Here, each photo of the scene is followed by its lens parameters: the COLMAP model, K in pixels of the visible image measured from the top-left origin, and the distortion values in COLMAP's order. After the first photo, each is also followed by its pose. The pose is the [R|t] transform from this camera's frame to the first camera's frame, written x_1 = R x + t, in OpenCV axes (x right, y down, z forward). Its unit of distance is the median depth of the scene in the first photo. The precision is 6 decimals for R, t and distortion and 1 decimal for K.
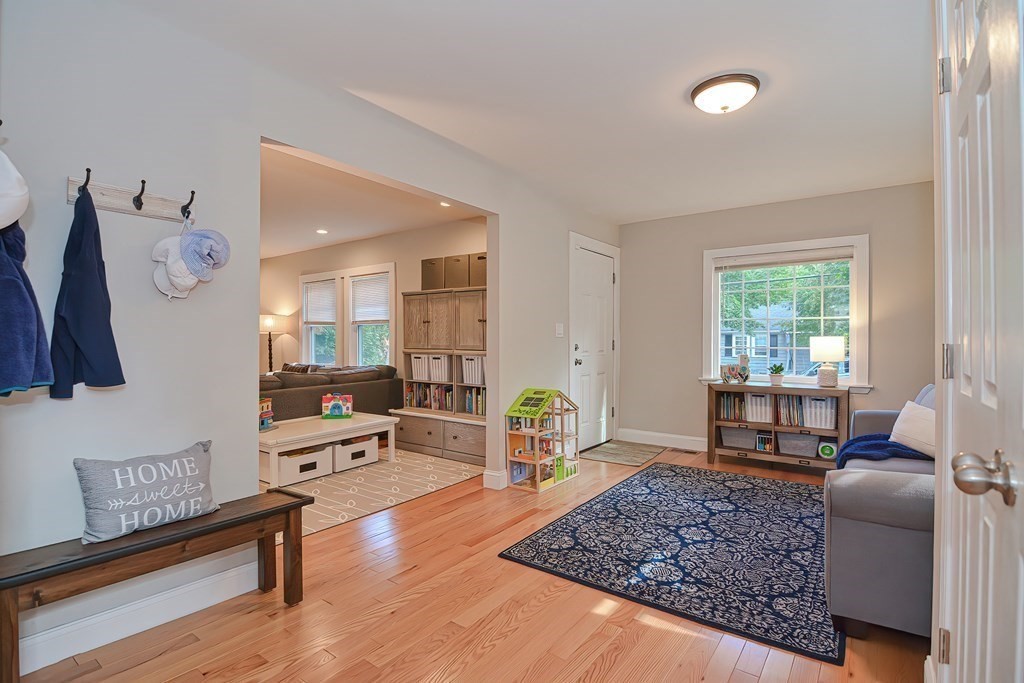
lens RADIAL K [[505.0, 0, 505.4], [0, 505.0, 339.7], [0, 0, 1]] dist [-0.000232, -0.012122]
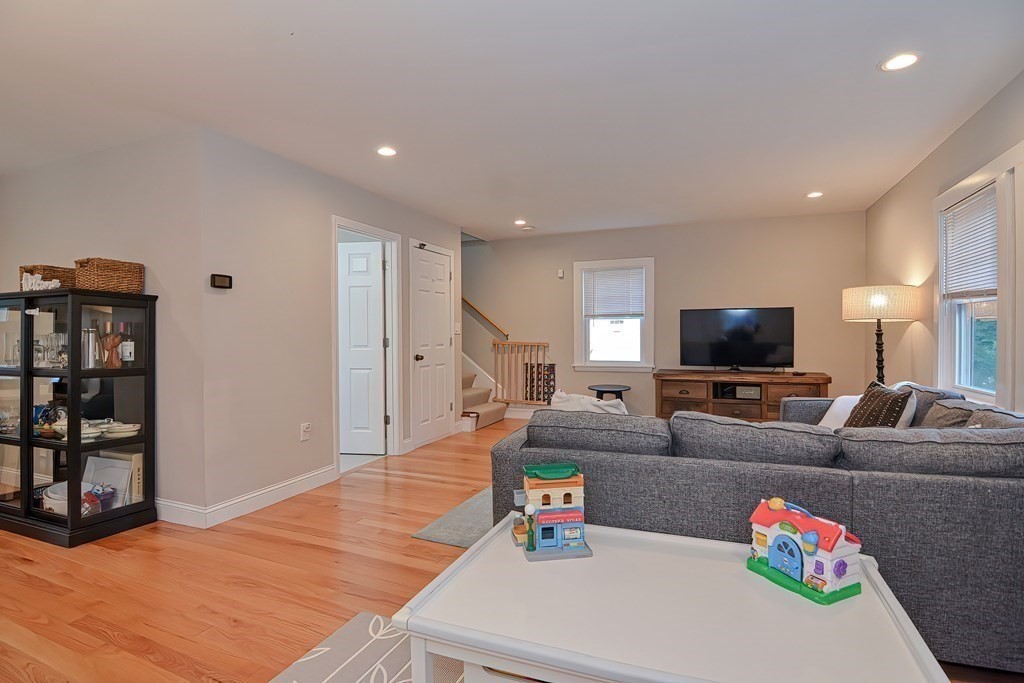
lens RADIAL K [[490.3, 0, 498.7], [0, 490.3, 338.2], [0, 0, 1]] dist [-0.002222, -0.000738]
pose [[0.201517, 0.003891, -0.979477, -0.083473], [0.009709, 0.999935, 0.005970, -0.004299], [0.979437, -0.010713, 0.201466, 0.936407]]
